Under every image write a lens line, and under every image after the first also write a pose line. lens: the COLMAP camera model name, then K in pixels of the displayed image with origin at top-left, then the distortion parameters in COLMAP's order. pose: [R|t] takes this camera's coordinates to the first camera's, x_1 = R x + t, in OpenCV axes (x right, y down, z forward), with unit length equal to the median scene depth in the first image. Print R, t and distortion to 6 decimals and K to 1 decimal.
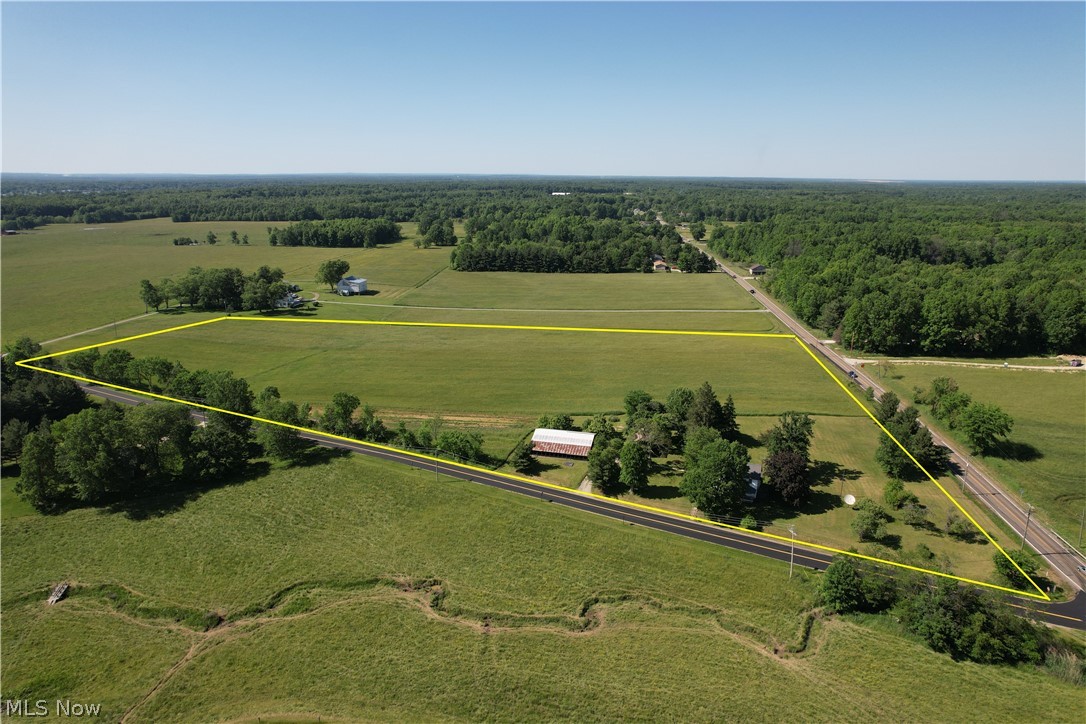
lens RADIAL K [[688.9, 0, 543.0], [0, 688.9, 362.0], [0, 0, 1]] dist [-0.048778, 0.038445]
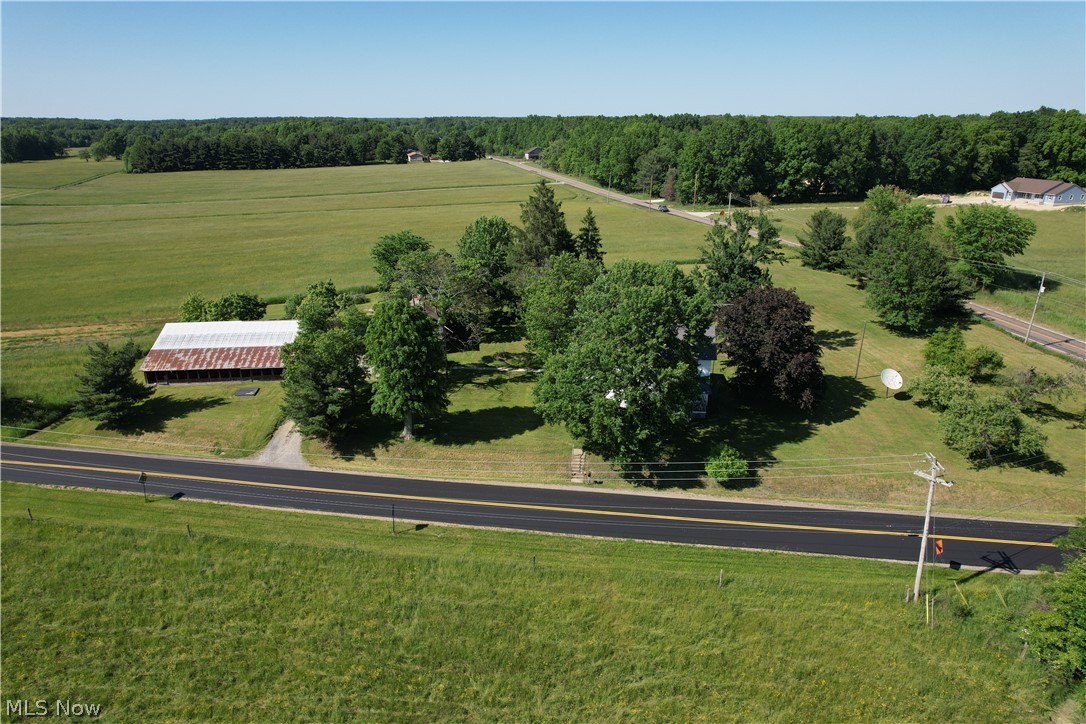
lens RADIAL K [[688.9, 0, 543.0], [0, 688.9, 362.0], [0, 0, 1]] dist [-0.048778, 0.038445]
pose [[0.939369, -0.117972, 0.321975, 0.073875], [0.093445, 0.991489, 0.090655, 0.110779], [-0.329929, -0.055072, 0.942398, 0.565097]]
